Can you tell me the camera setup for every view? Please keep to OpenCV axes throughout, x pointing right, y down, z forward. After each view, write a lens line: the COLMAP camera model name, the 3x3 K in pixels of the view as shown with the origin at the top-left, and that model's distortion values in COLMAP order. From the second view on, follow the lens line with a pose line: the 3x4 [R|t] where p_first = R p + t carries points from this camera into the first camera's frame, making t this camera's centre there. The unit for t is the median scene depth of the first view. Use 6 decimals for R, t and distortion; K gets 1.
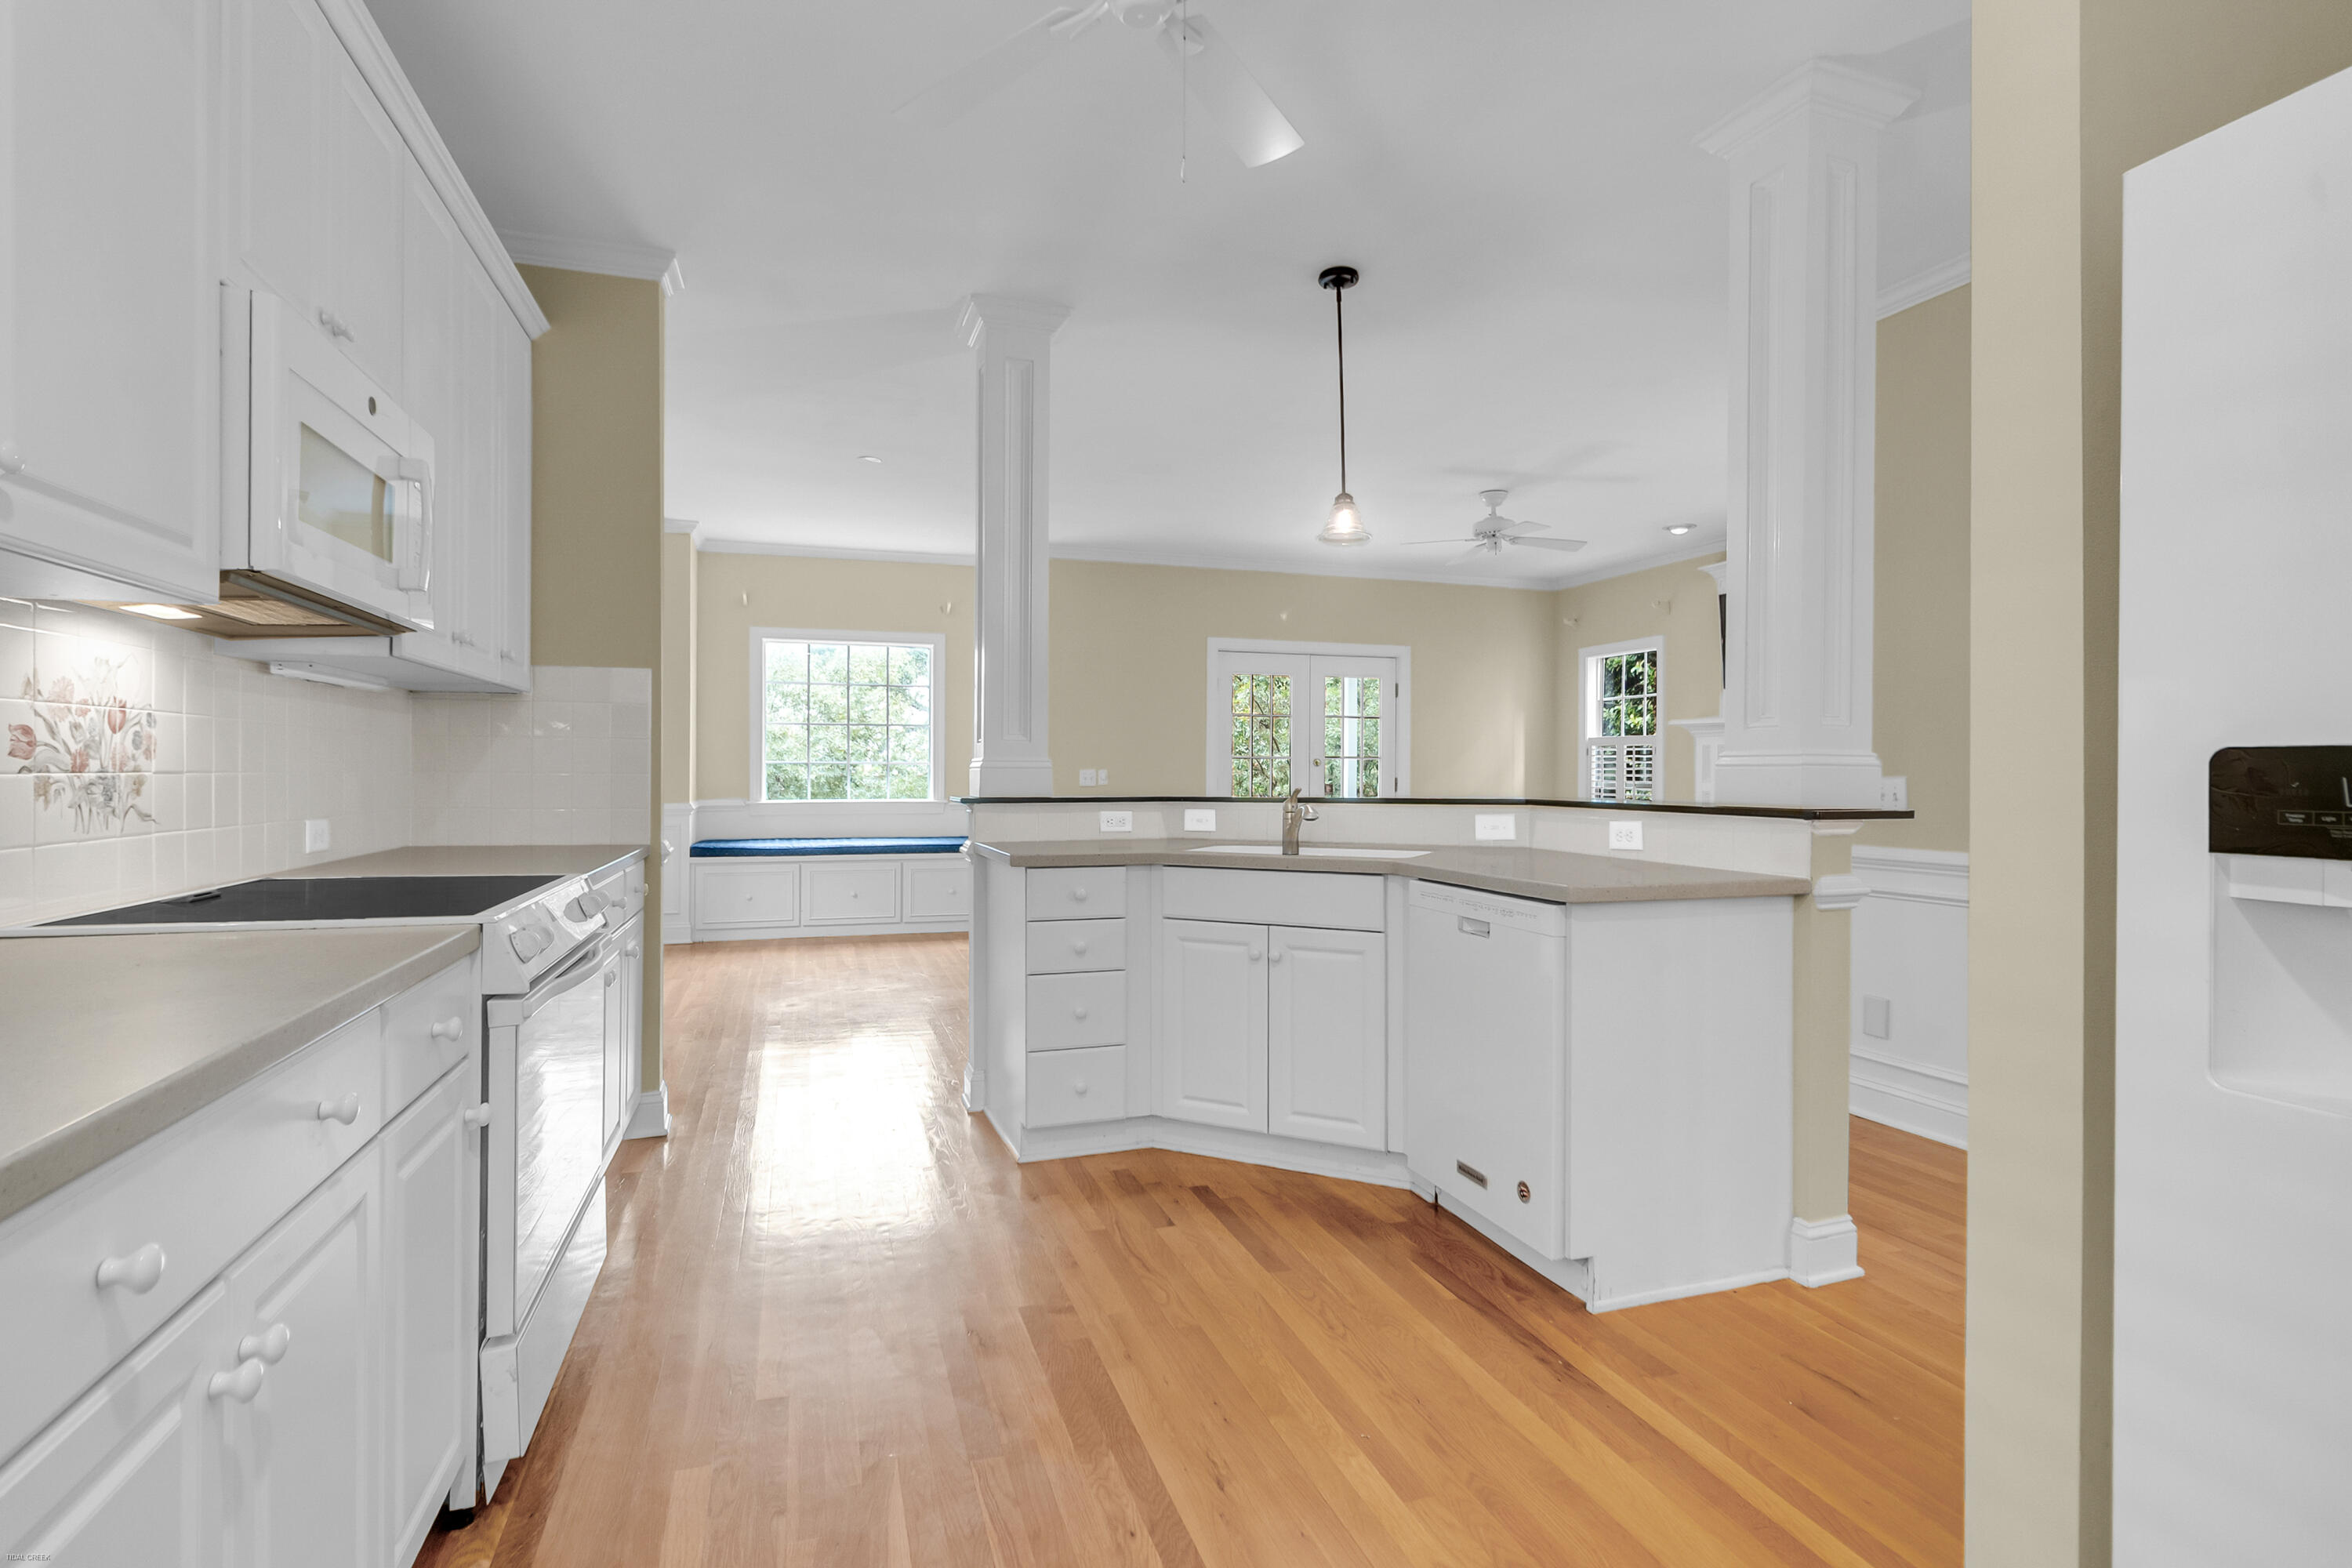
lens RADIAL K [[1130.0, 0, 1176.0], [0, 1130.0, 784.0], [0, 0, 1]] dist [-0.000557, -0.000503]
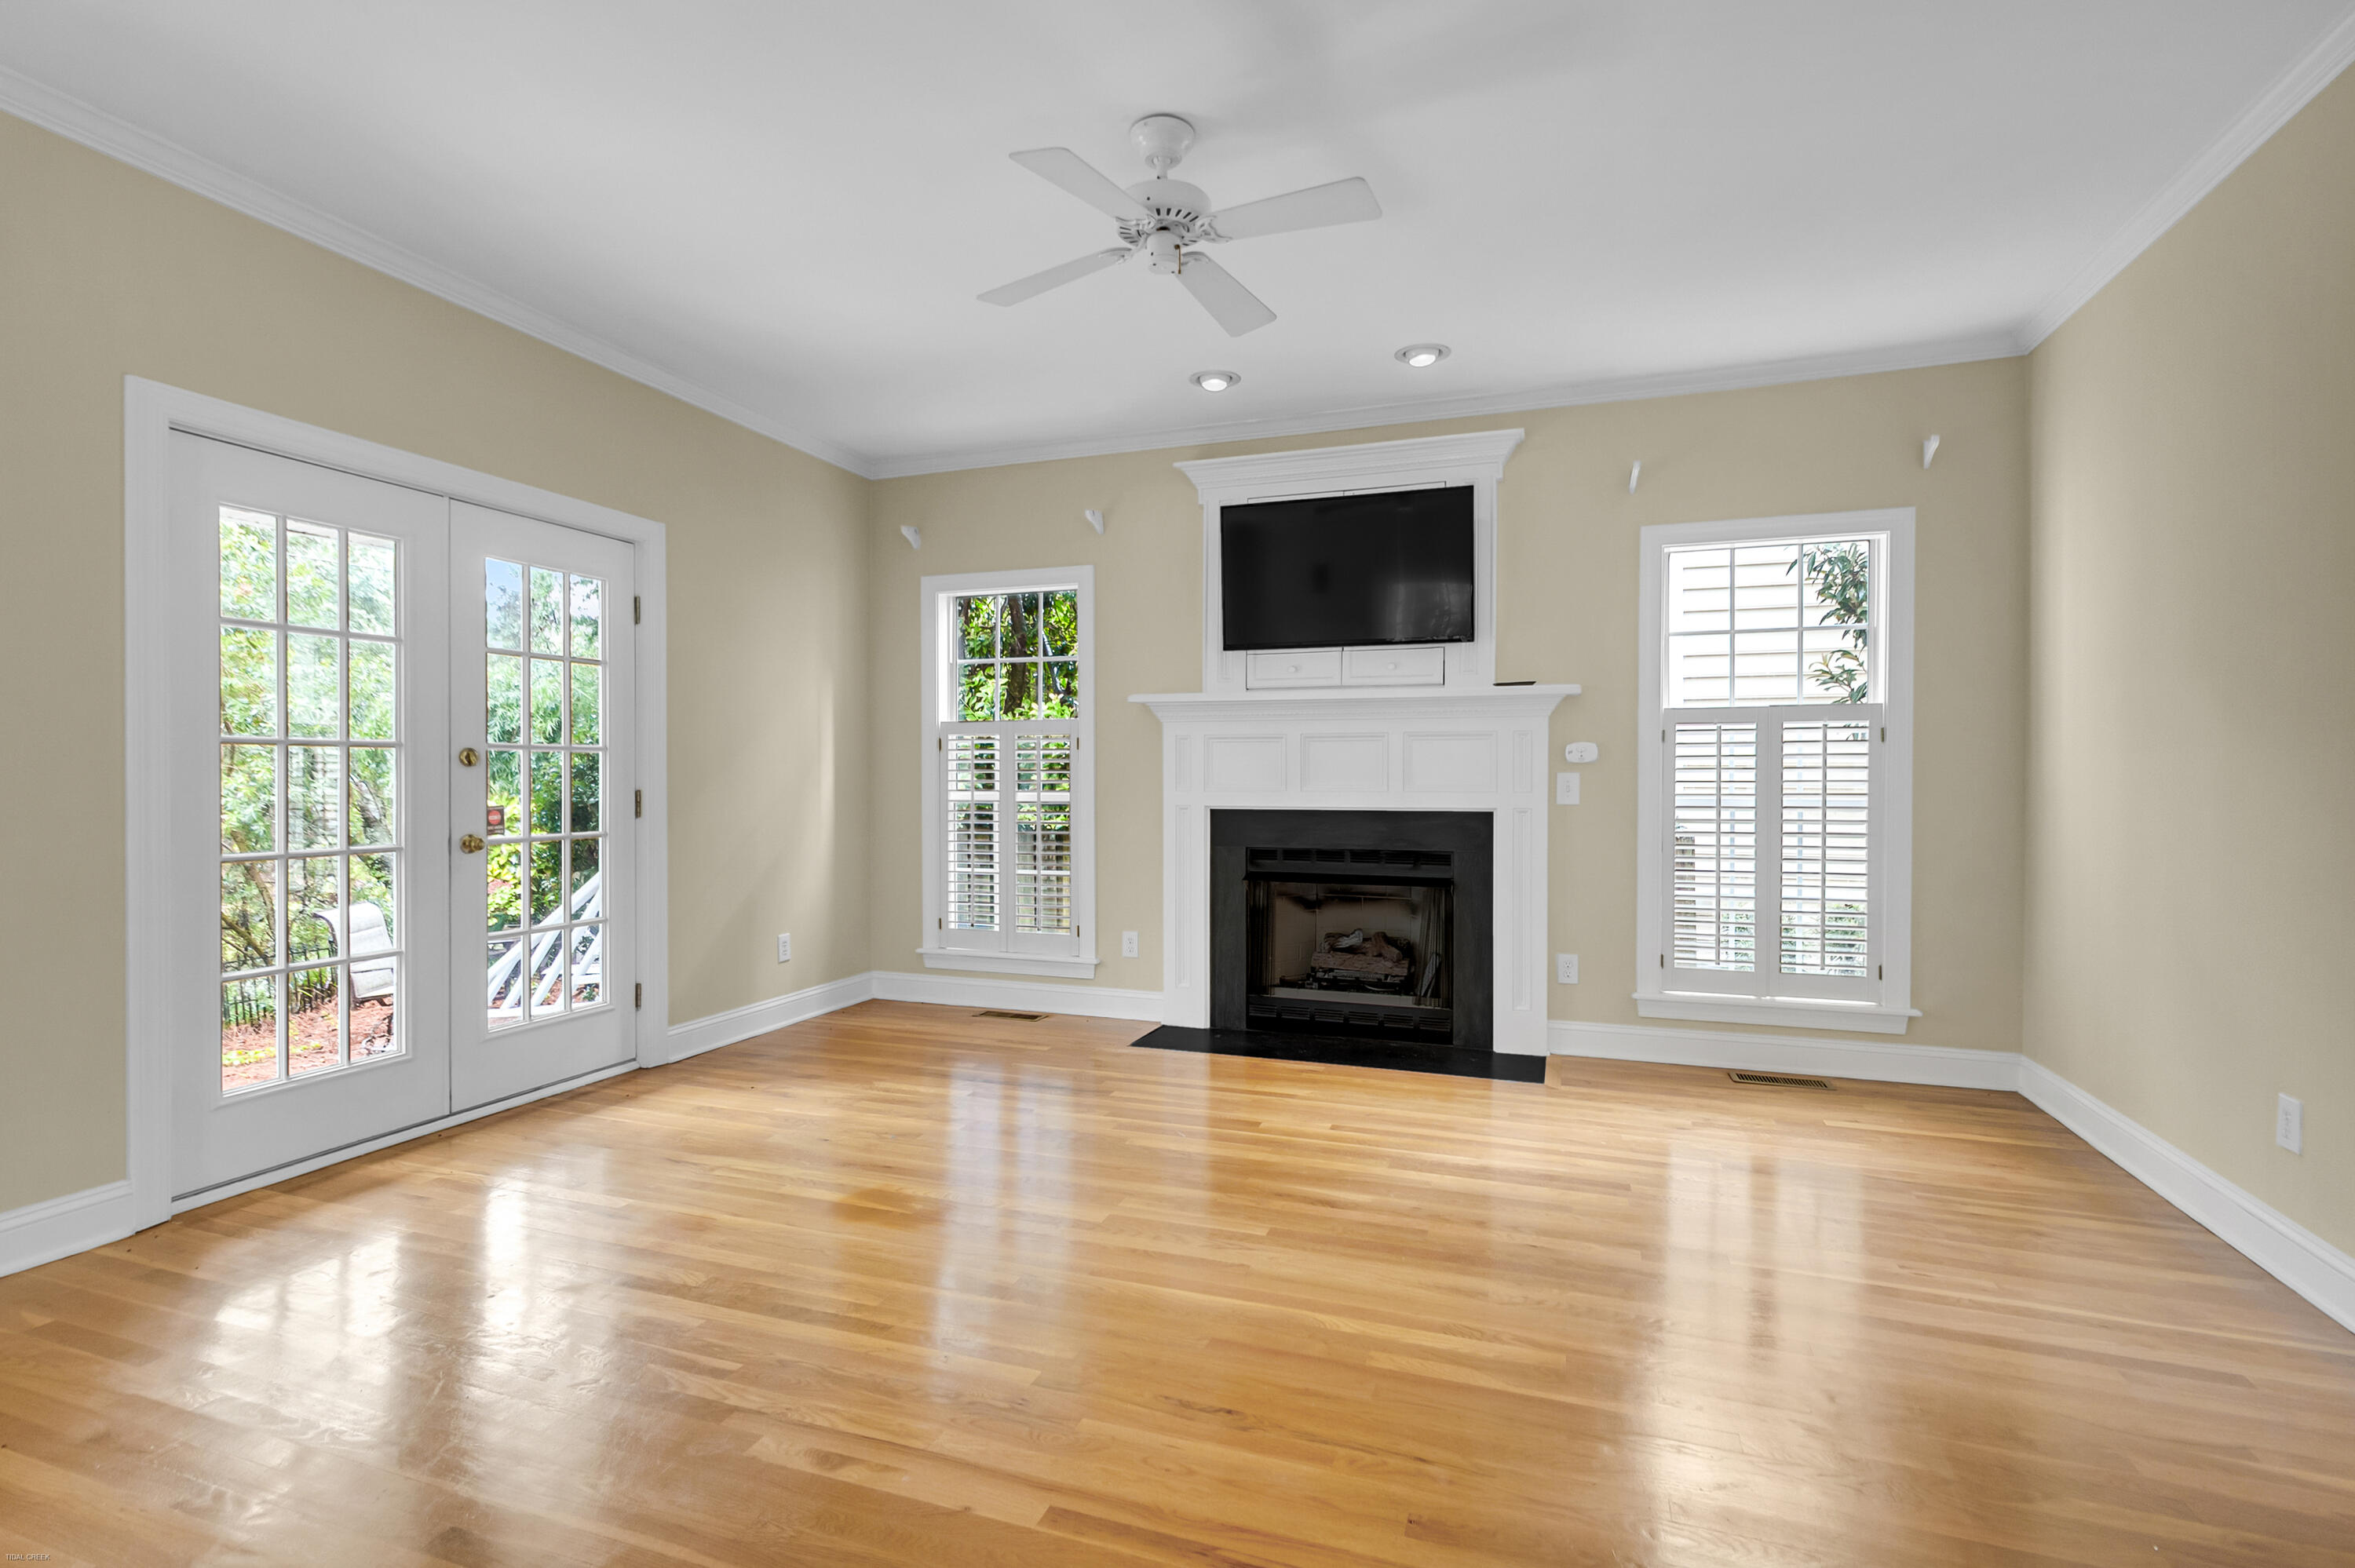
lens RADIAL K [[1110.5, 0, 1173.7], [0, 1110.5, 783.3], [0, 0, 1]] dist [-0.002411, 0.001034]
pose [[0.618219, -0.008837, 0.785956, -0.179535], [0.012277, 0.999923, 0.001586, -0.030688], [-0.785910, 0.008669, 0.618280, 2.521039]]
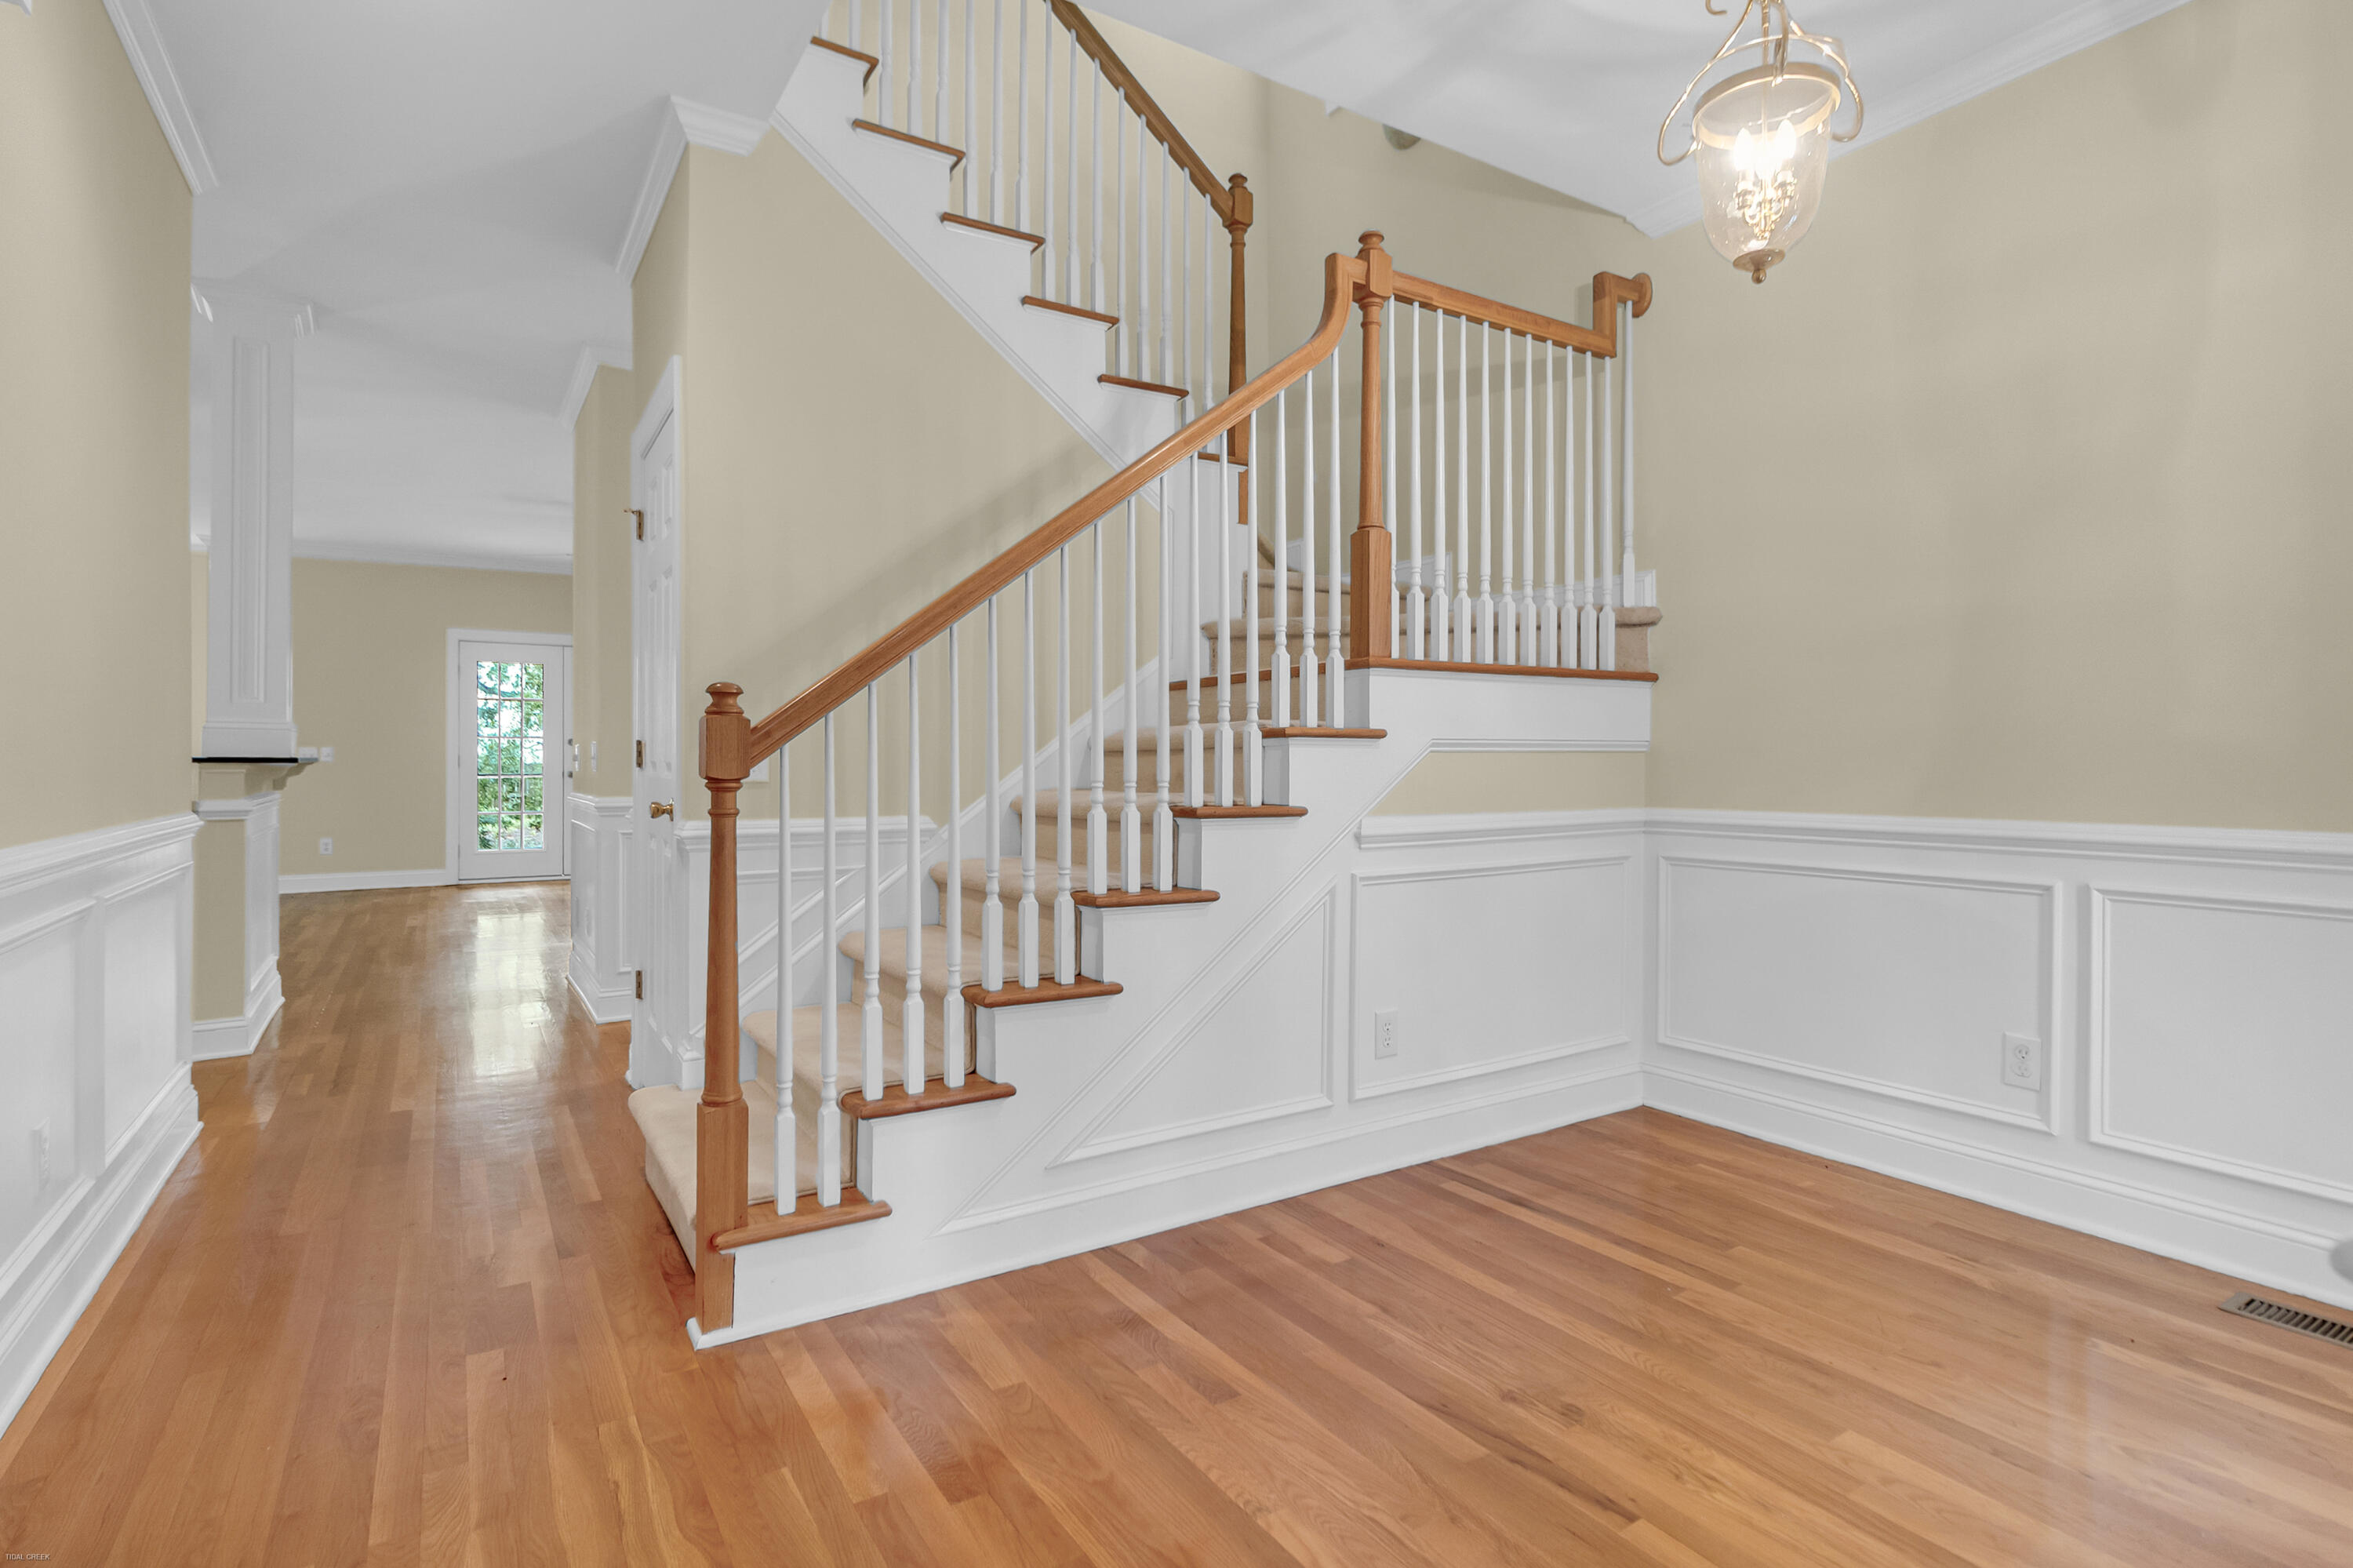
lens RADIAL K [[1130.5, 0, 1176.5], [0, 1130.5, 784.0], [0, 0, 1]] dist [-0.000557, -0.000503]
pose [[0.967806, -0.007764, 0.251579, 2.007265], [0.005355, 0.999933, 0.010260, 0.064525], [-0.251642, -0.008583, 0.967782, -1.156853]]
